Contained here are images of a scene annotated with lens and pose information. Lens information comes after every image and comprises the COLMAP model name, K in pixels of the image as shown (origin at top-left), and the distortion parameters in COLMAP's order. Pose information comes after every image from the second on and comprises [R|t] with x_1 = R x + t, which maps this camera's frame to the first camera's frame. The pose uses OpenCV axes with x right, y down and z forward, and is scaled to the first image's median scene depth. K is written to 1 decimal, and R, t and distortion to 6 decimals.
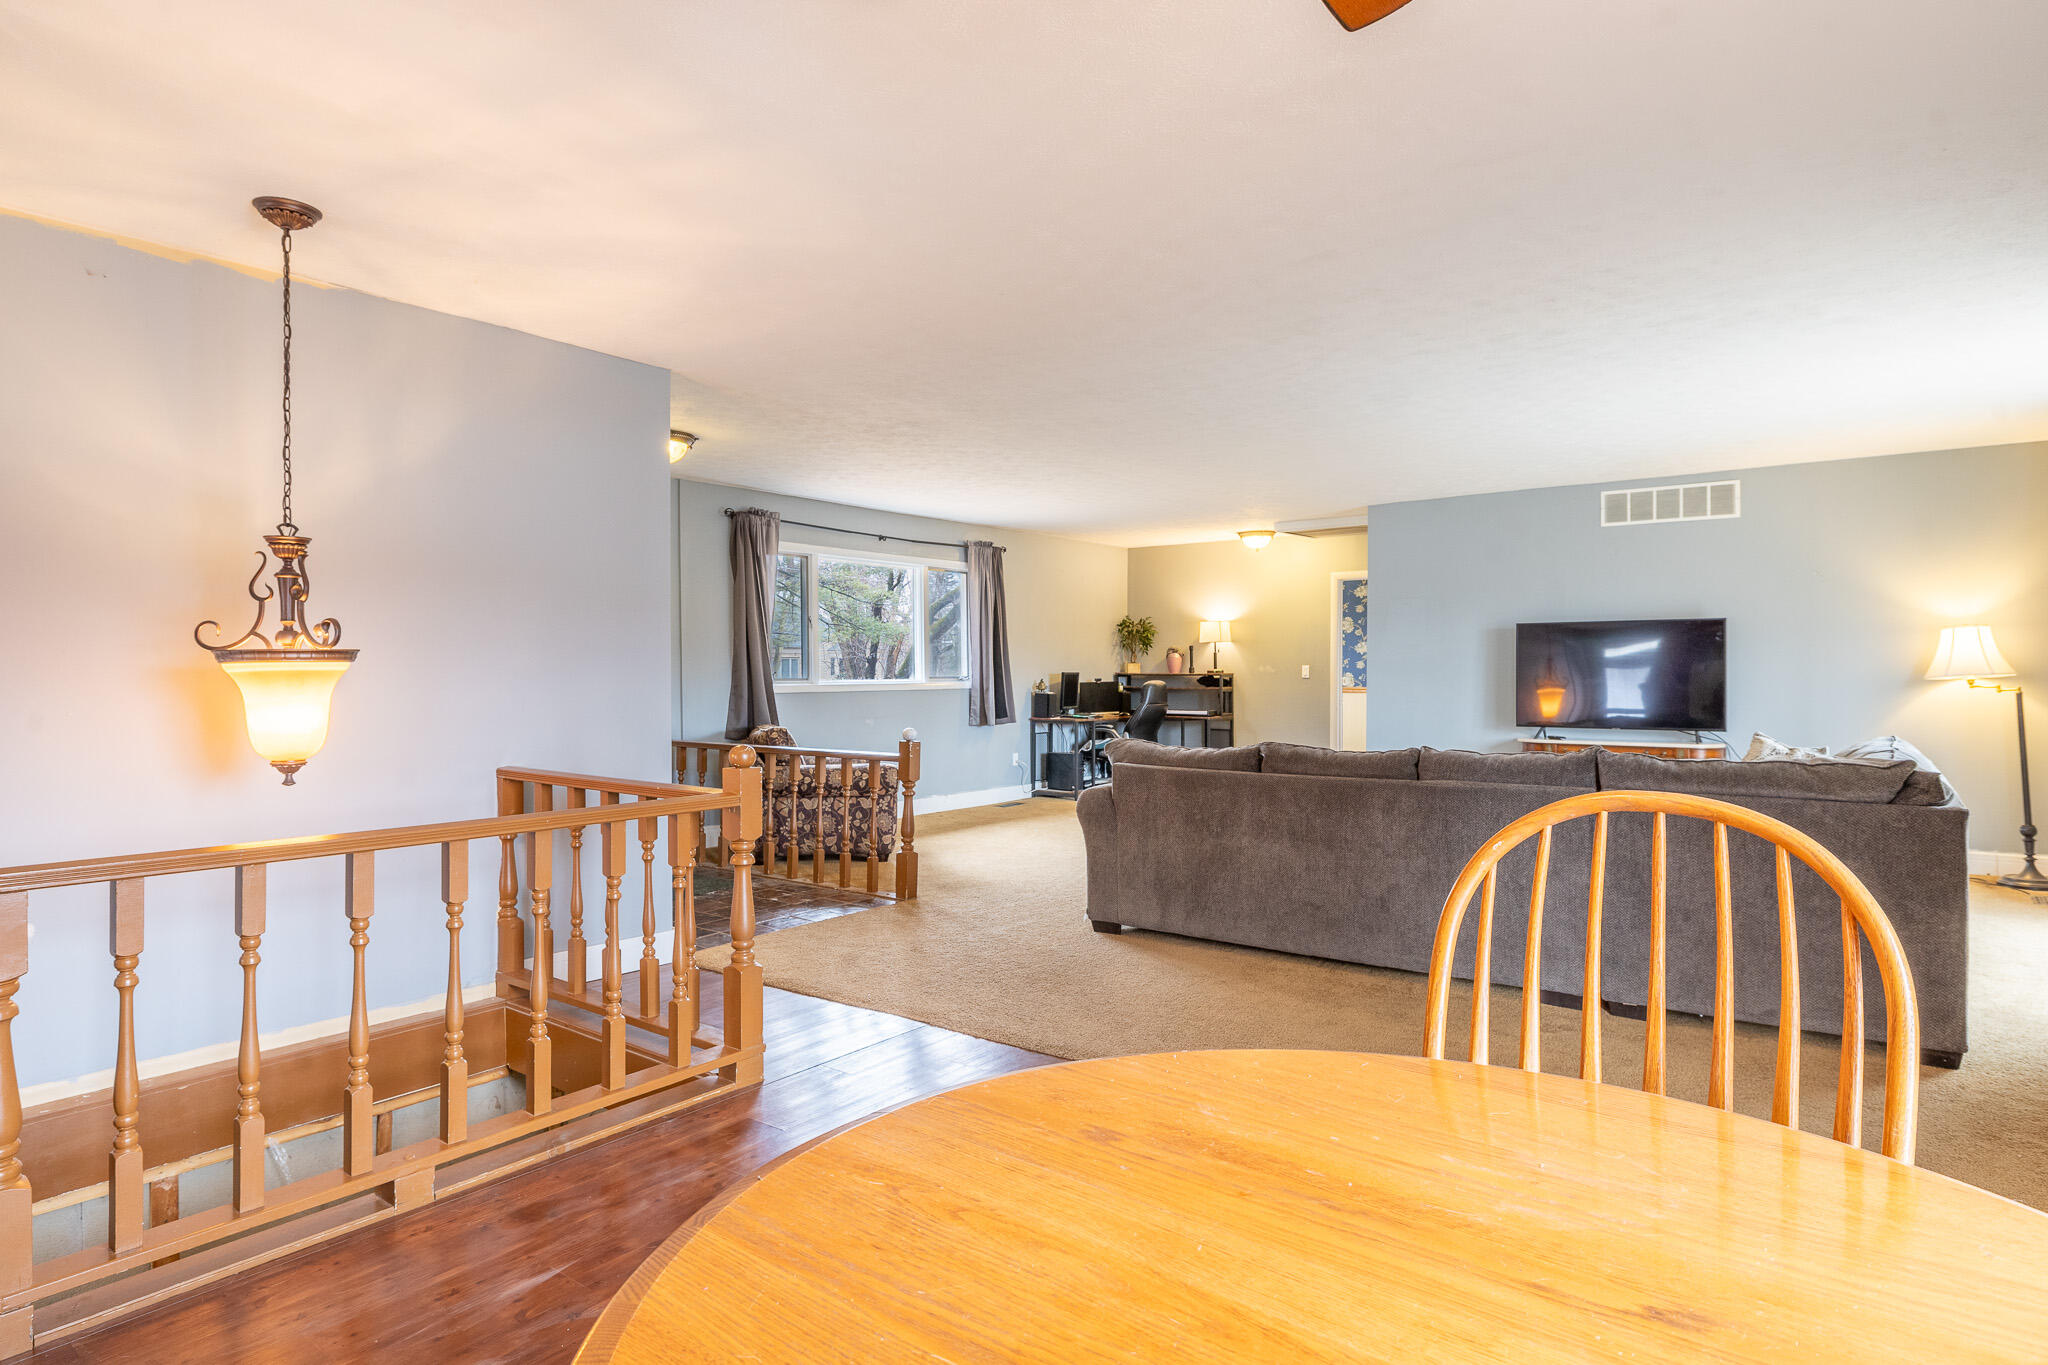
lens RADIAL K [[1137.2, 0, 1017.1], [0, 1137.2, 674.1], [0, 0, 1]] dist [-0.002125, -0.002327]
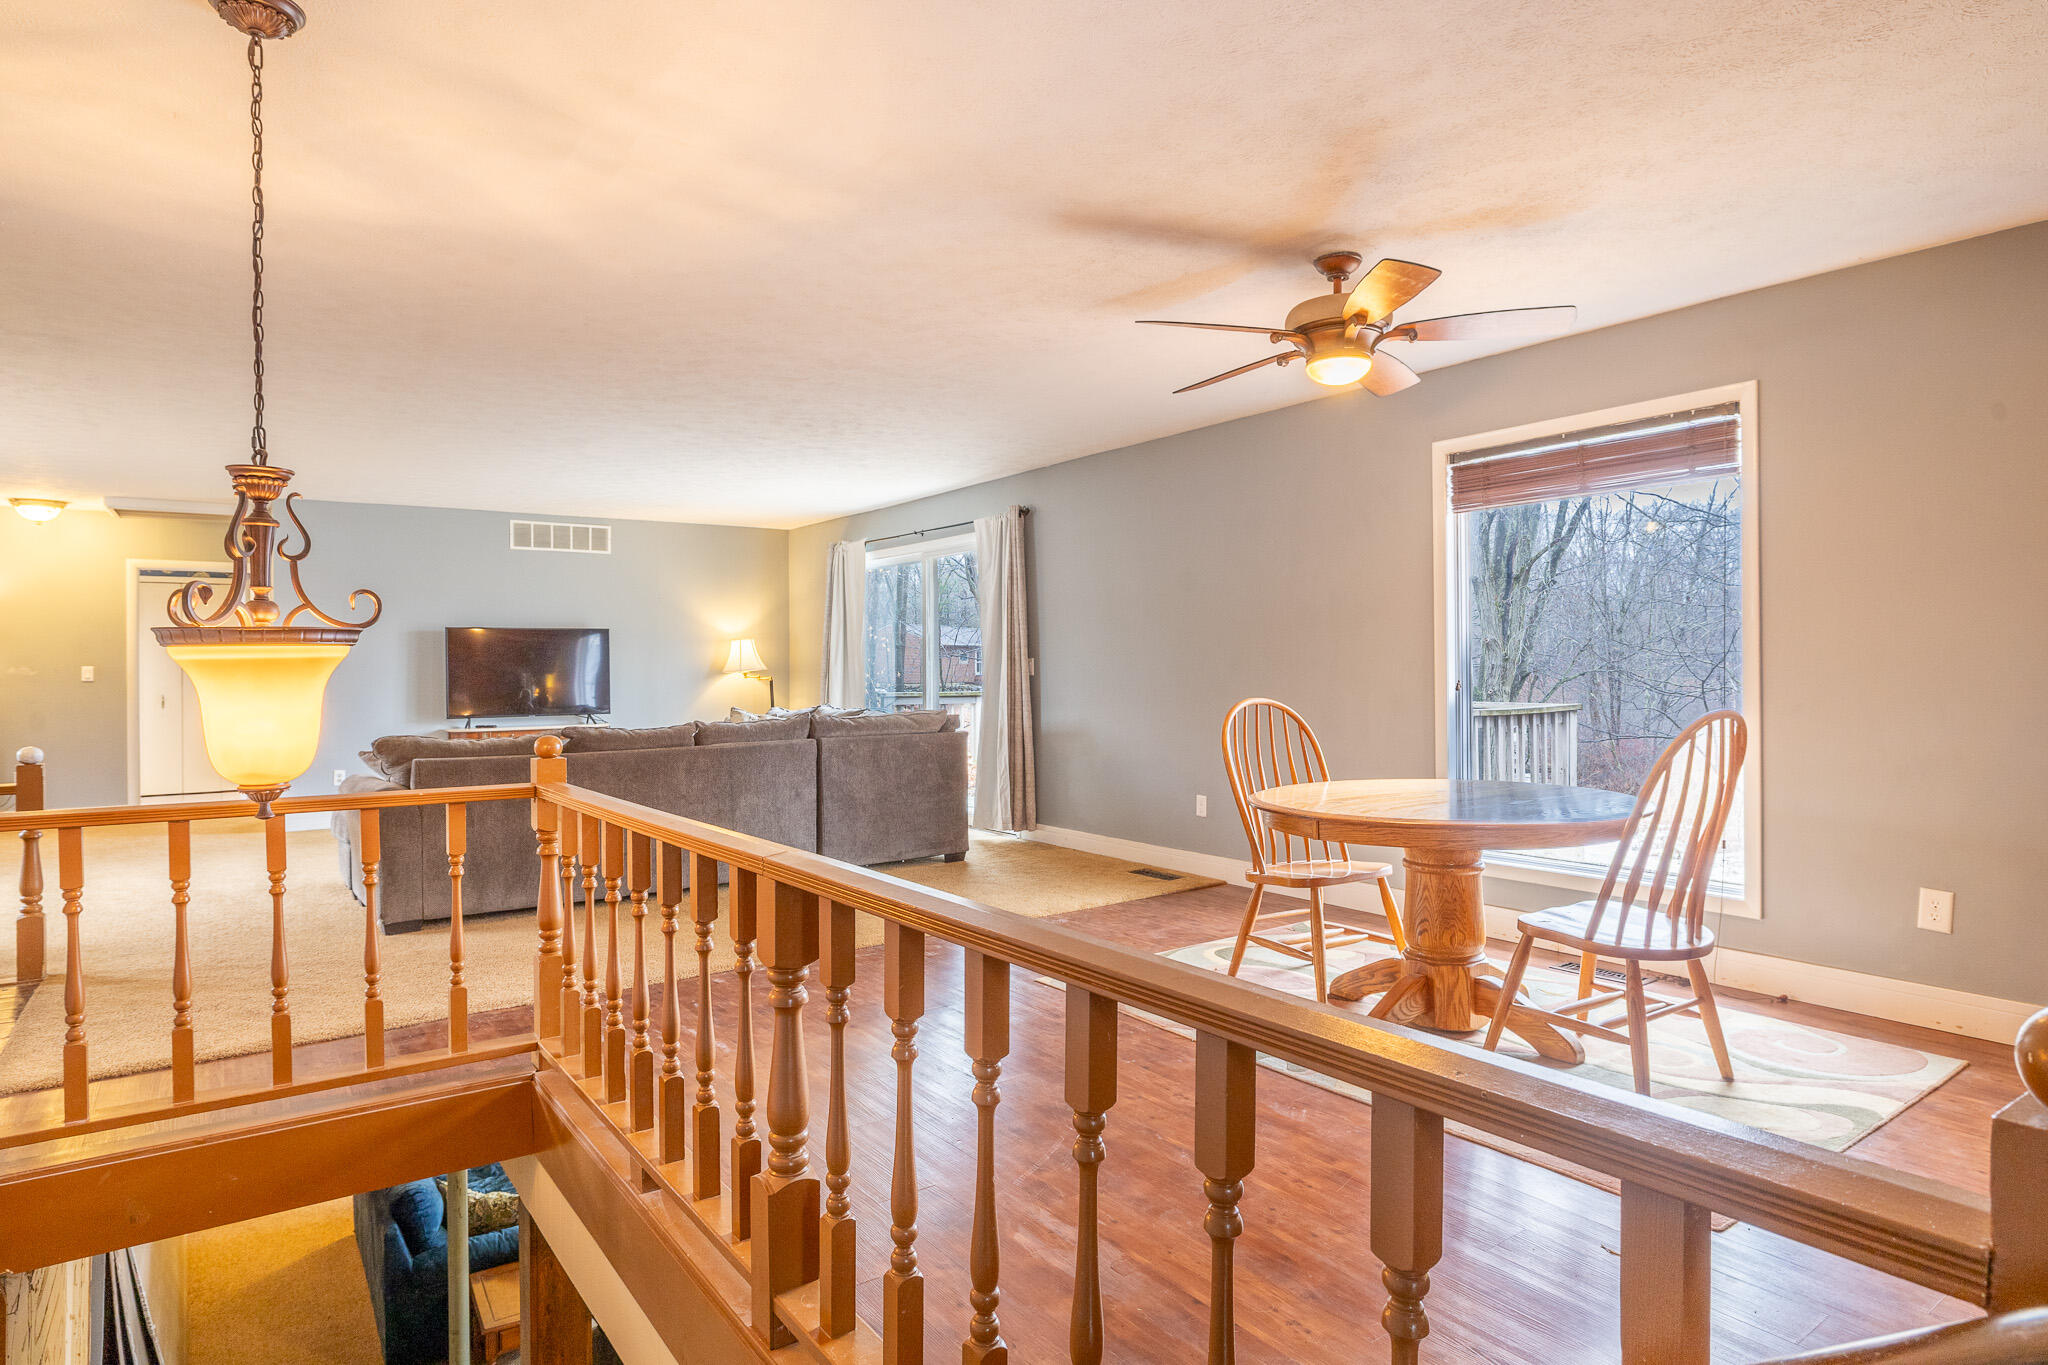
lens RADIAL K [[1137.2, 0, 1017.1], [0, 1137.2, 674.1], [0, 0, 1]] dist [-0.002125, -0.002327]
pose [[0.293207, -0.007427, 0.956020, -0.508873], [0.011990, 0.999920, 0.004091, 0.004271], [-0.955974, 0.010263, 0.293272, 0.147050]]
